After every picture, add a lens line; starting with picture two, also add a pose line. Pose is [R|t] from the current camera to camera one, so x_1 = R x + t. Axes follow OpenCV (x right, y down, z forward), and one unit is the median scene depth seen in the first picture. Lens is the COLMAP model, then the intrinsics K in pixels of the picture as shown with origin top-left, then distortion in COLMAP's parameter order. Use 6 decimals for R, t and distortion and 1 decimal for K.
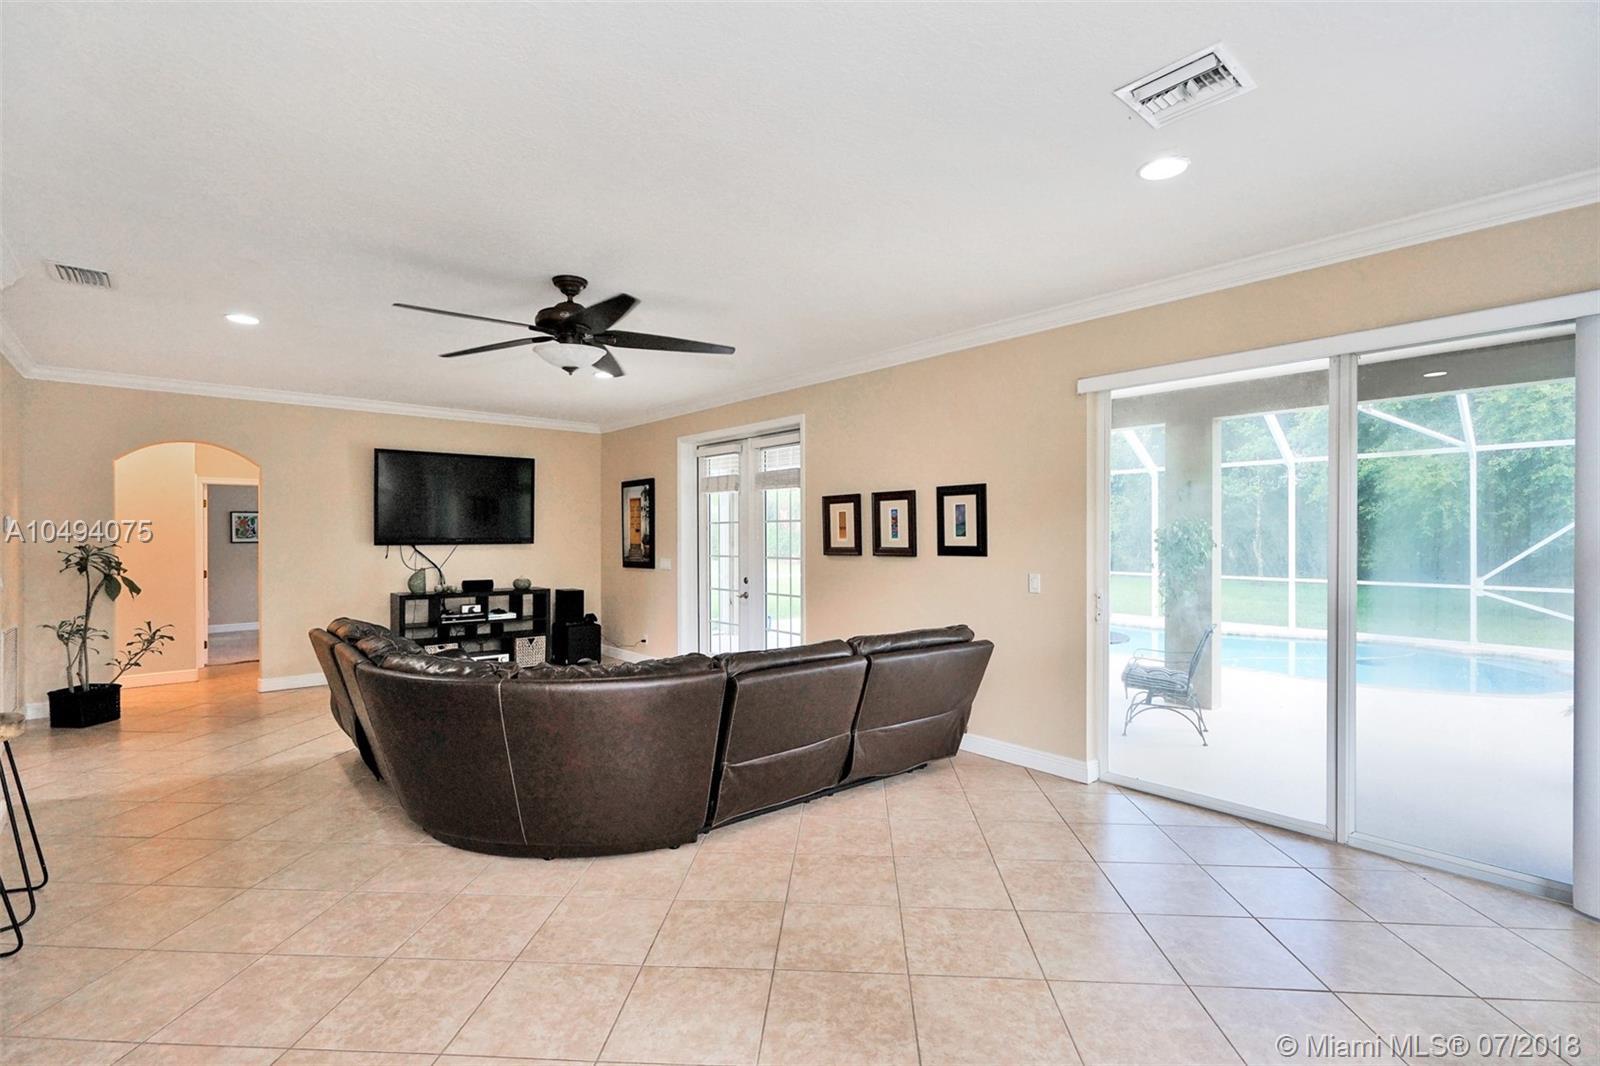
lens RADIAL K [[738.7, 0, 809.1], [0, 738.7, 545.1], [0, 0, 1]] dist [0.004440, -0.000382]
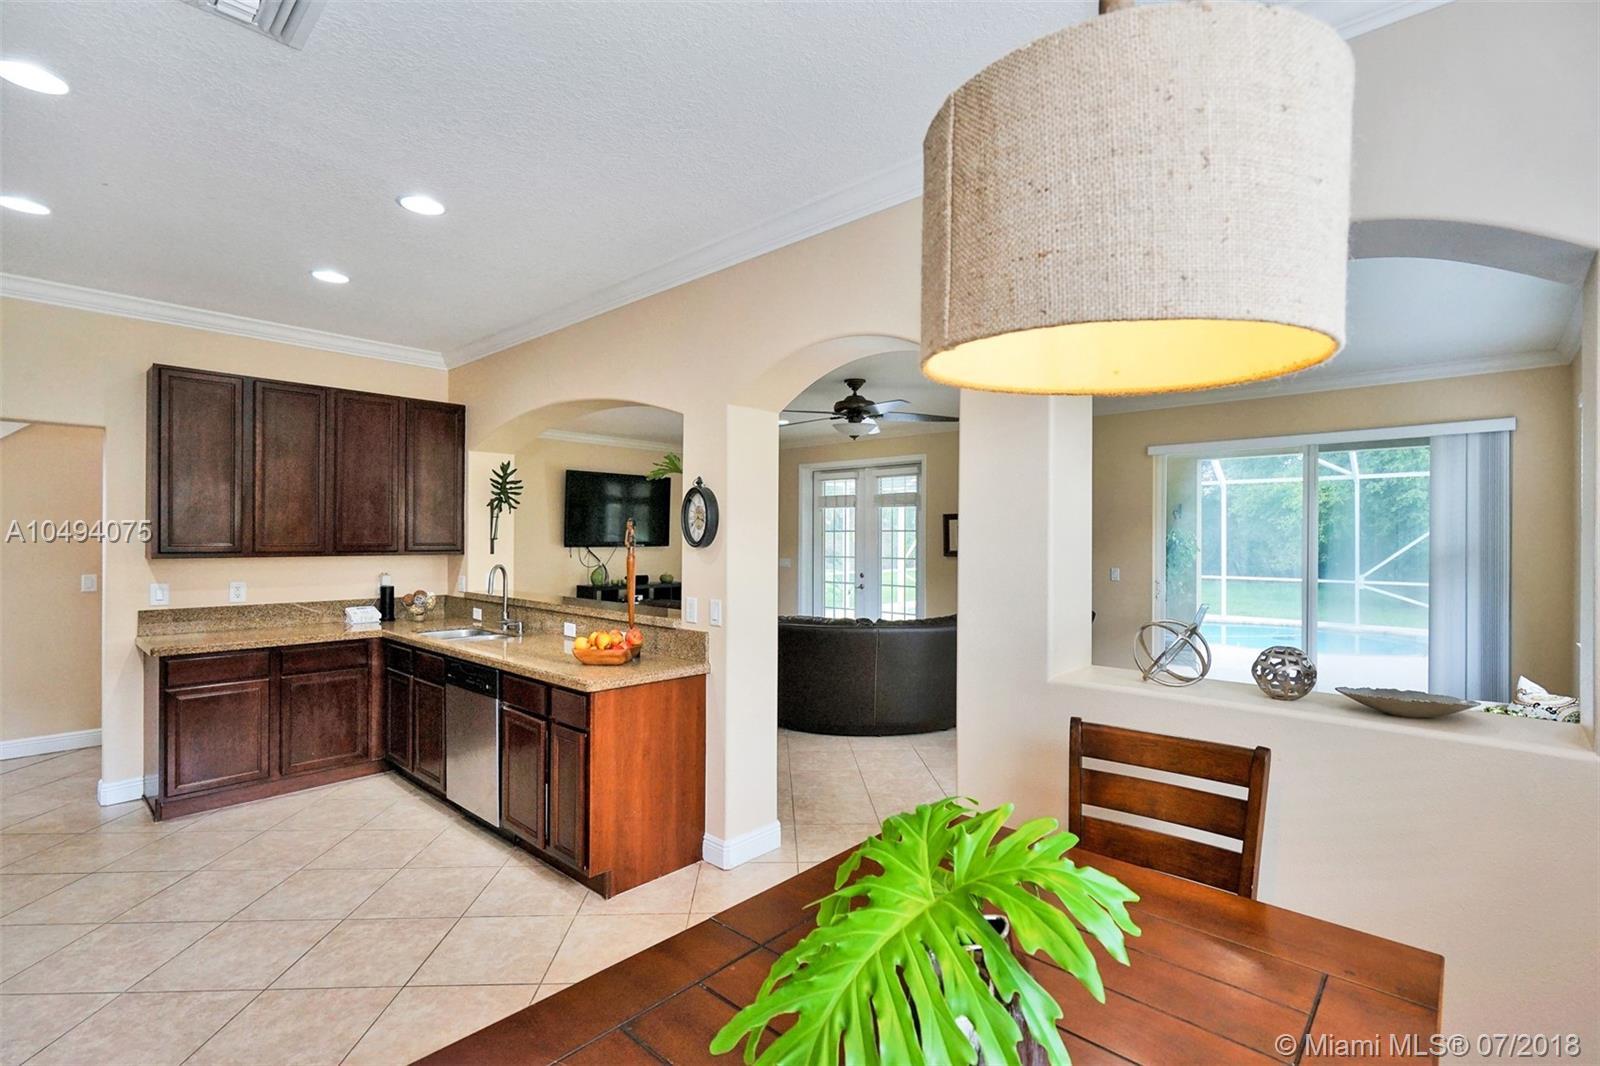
lens RADIAL K [[738.7, 0, 786.9], [0, 738.7, 538.6], [0, 0, 1]] dist [0.004440, -0.000382]
pose [[0.994975, 0.006438, 0.099912, -0.266802], [-0.005805, 0.999961, -0.006618, -0.006303], [-0.099951, 0.006005, 0.994974, -0.227686]]
